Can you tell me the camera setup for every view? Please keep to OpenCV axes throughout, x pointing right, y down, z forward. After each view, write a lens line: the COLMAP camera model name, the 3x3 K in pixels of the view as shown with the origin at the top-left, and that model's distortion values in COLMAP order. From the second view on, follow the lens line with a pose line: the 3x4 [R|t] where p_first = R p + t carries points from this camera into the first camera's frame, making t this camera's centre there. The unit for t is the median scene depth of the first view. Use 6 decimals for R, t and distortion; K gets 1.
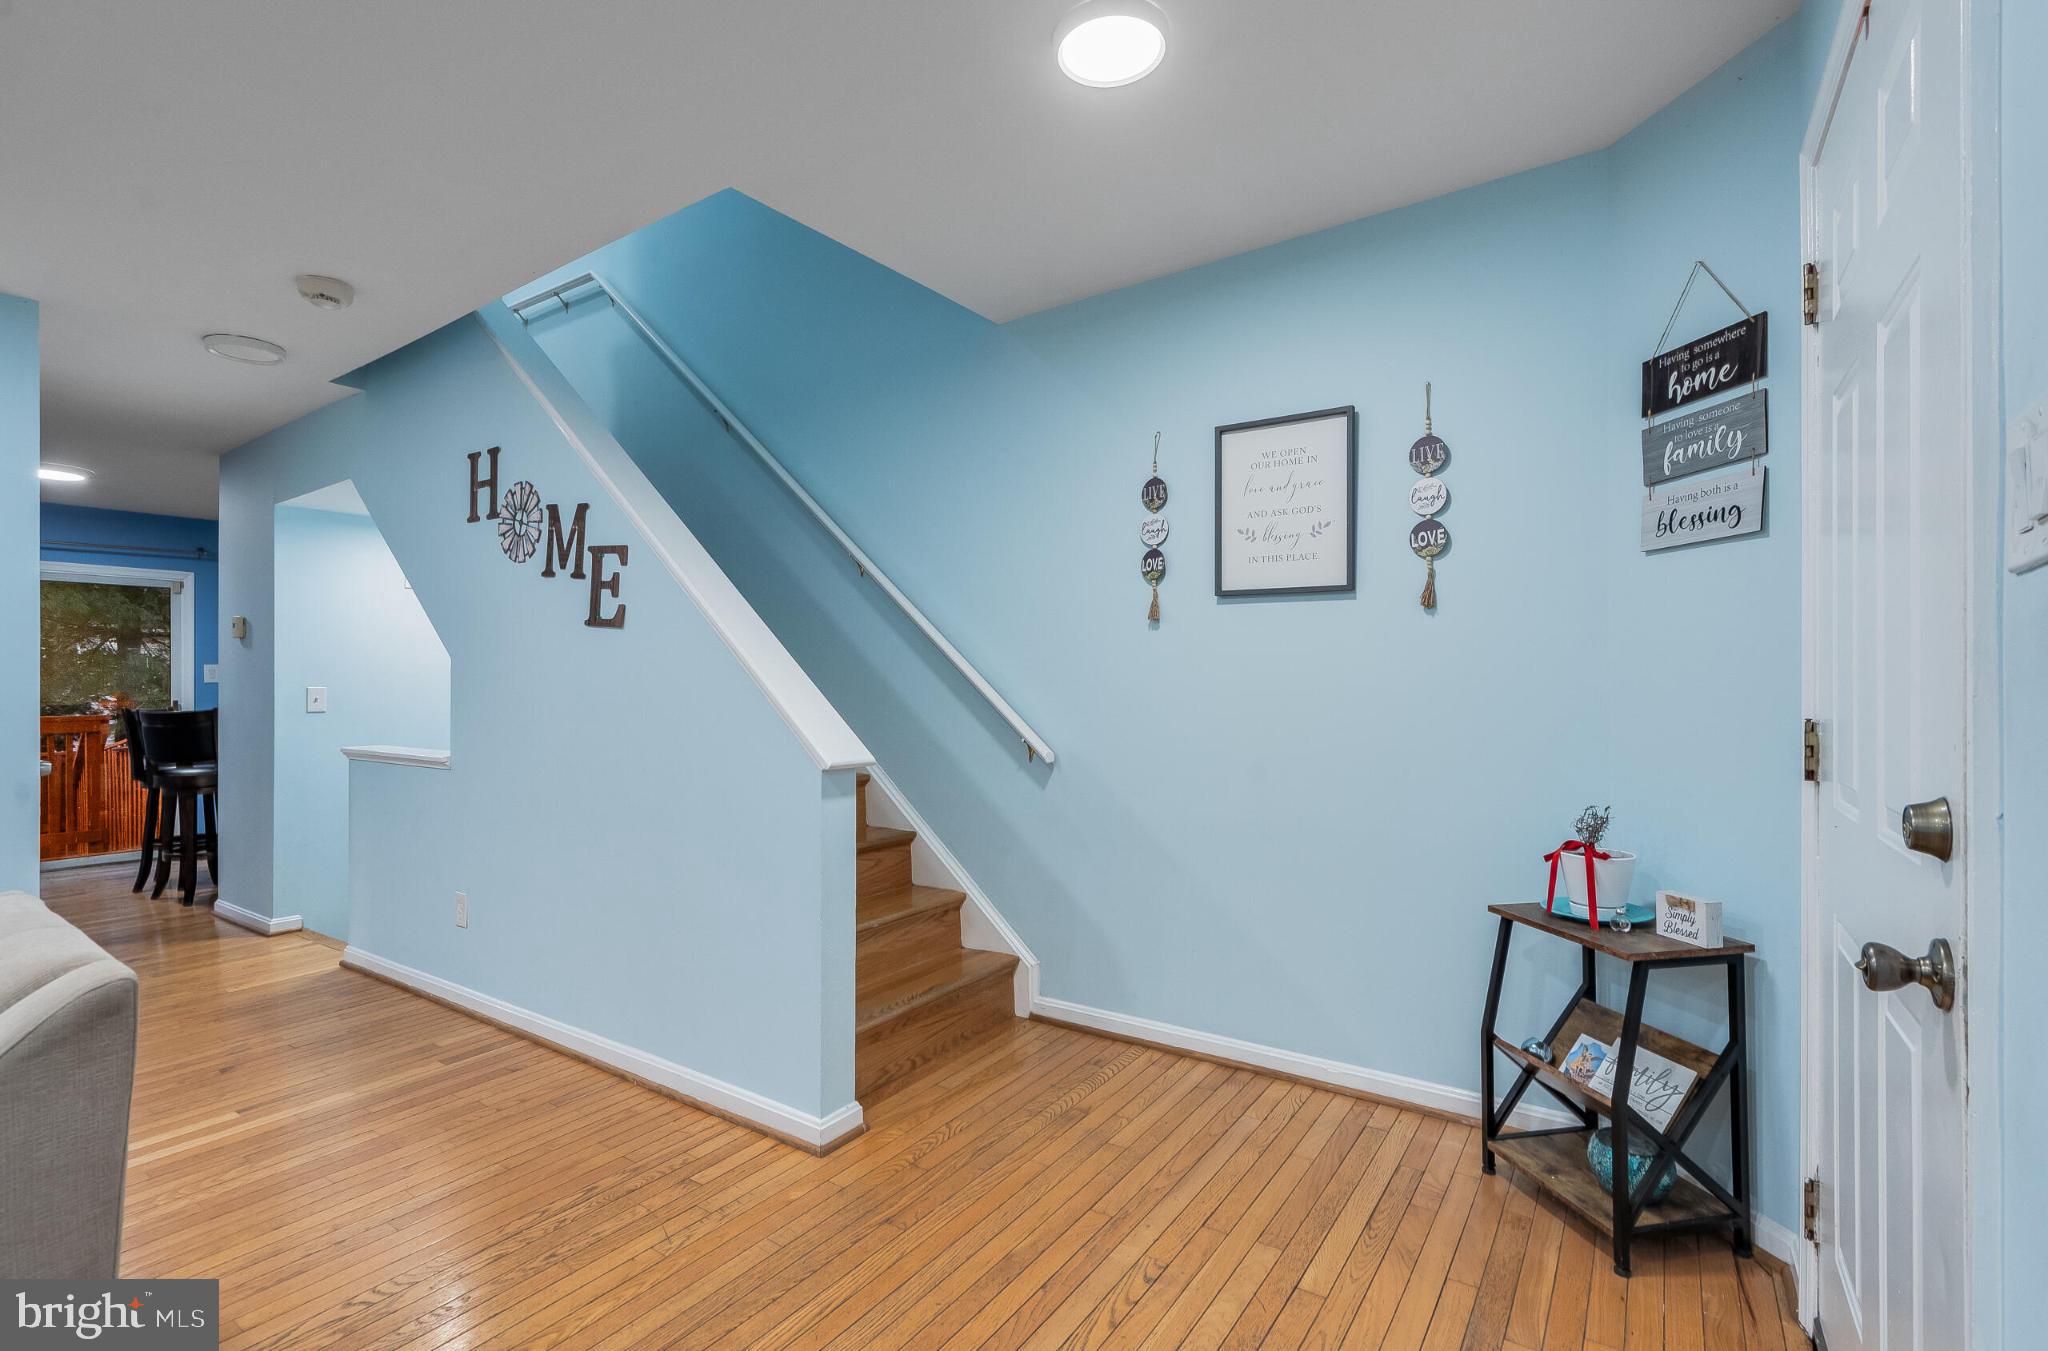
lens RADIAL K [[922.9, 0, 1024.0], [0, 922.9, 675.5], [0, 0, 1]] dist [-0.001033, -0.000154]
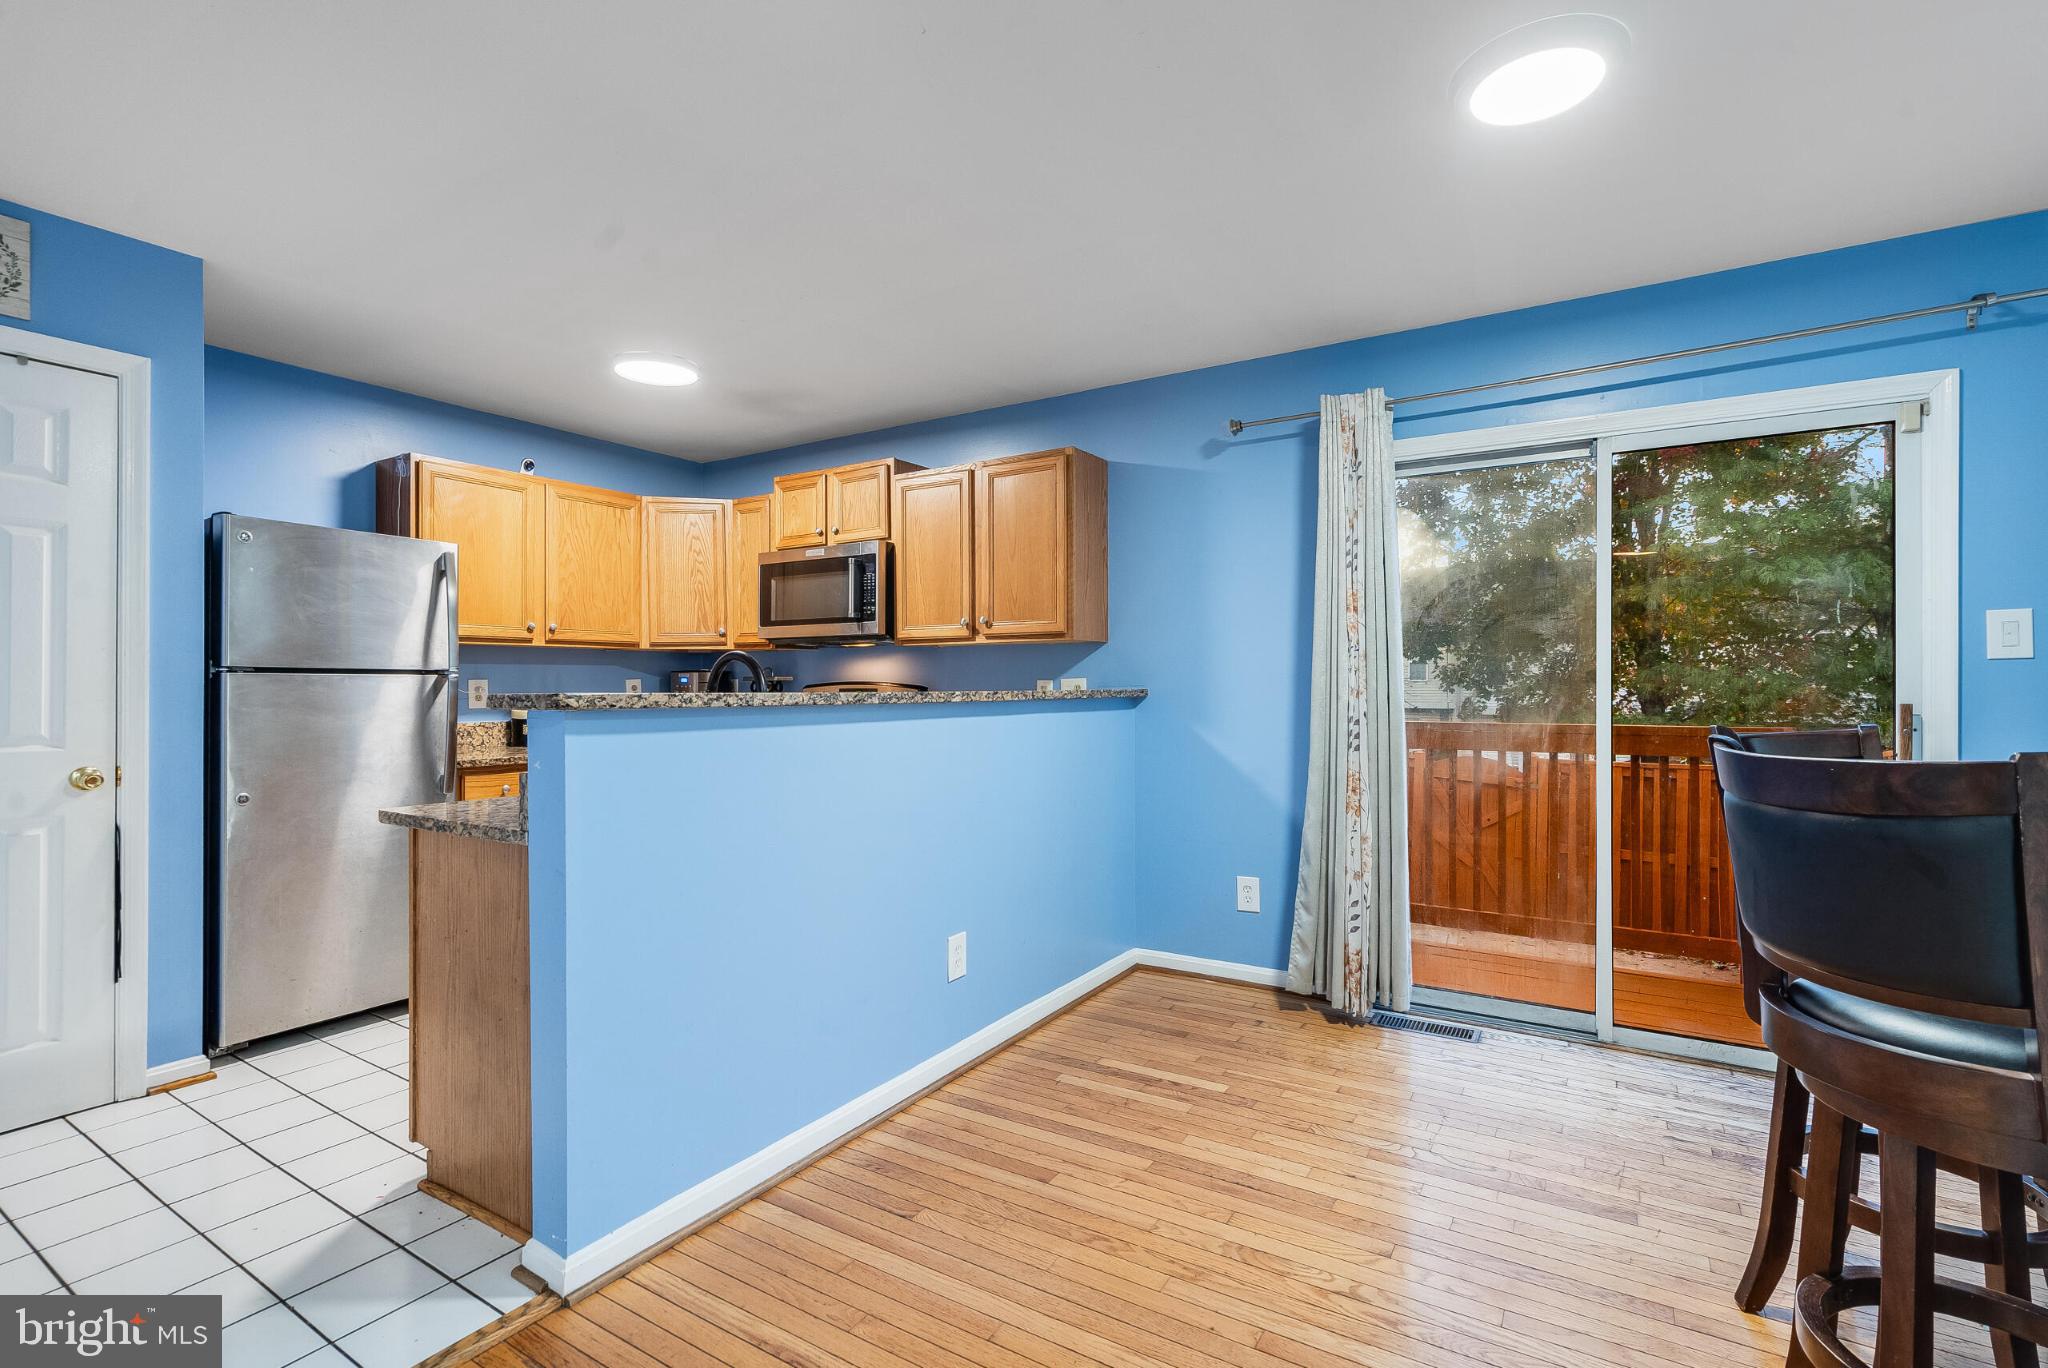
lens RADIAL K [[942.4, 0, 1012.1], [0, 942.4, 678.5], [0, 0, 1]] dist [0.003353, 0.000663]
pose [[0.036671, 0.002023, -0.999325, -0.528045], [0.004095, 0.999989, 0.002174, 0.013728], [0.999319, -0.004172, 0.036662, 0.599821]]
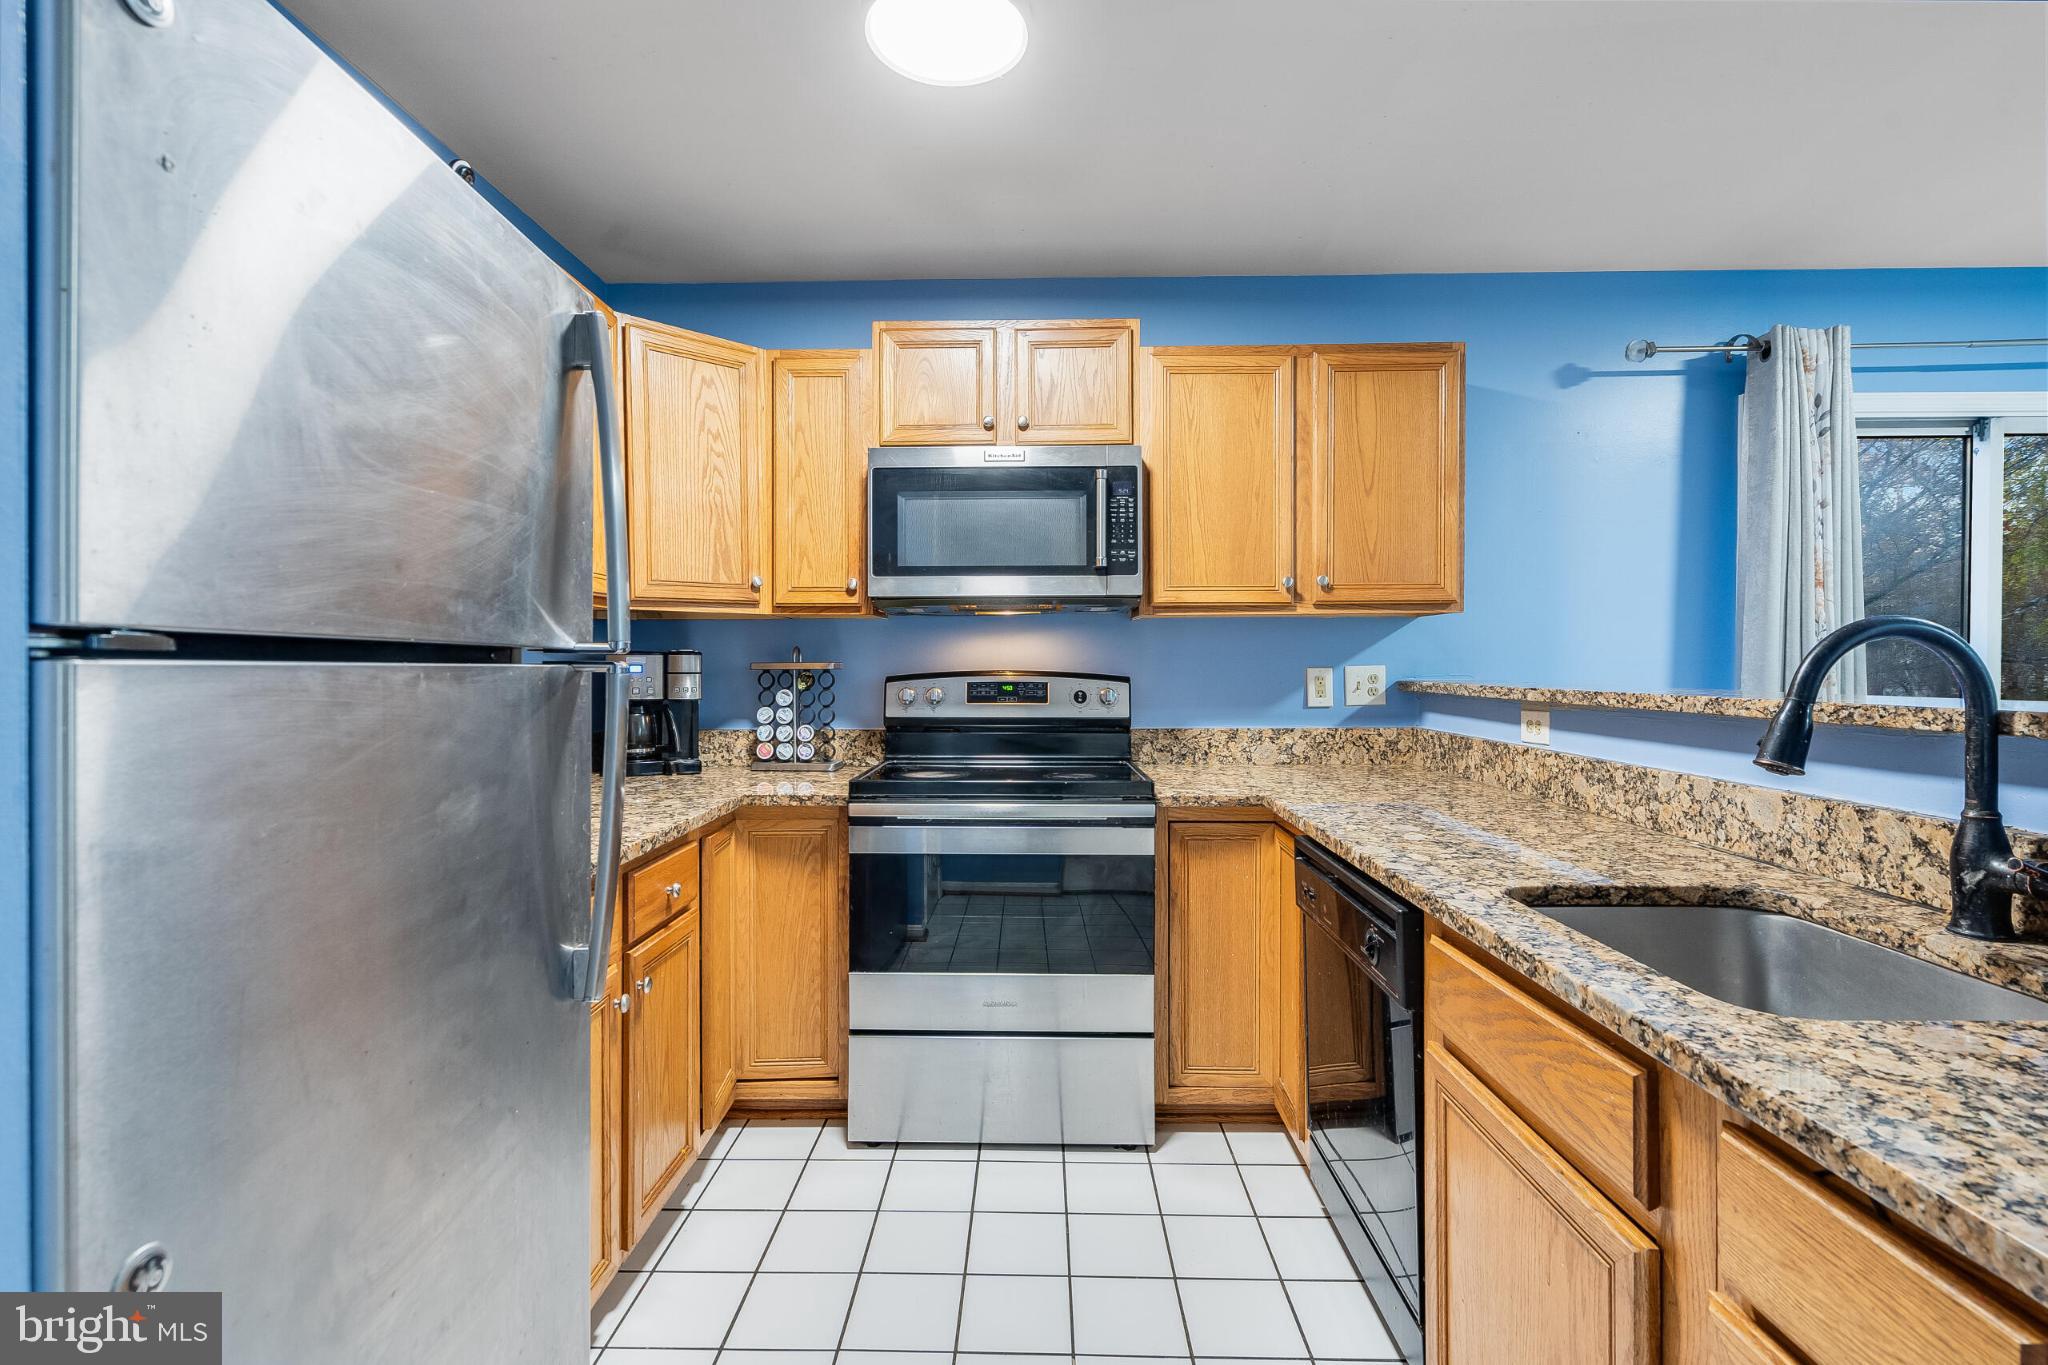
lens RADIAL K [[942.4, 0, 1012.1], [0, 942.4, 677.0], [0, 0, 1]] dist [0.003353, 0.000663]
pose [[0.551644, 0.017652, -0.833893, -0.854843], [0.001376, 0.999755, 0.022073, 0.010564], [0.834078, -0.013324, 0.551485, 0.274154]]
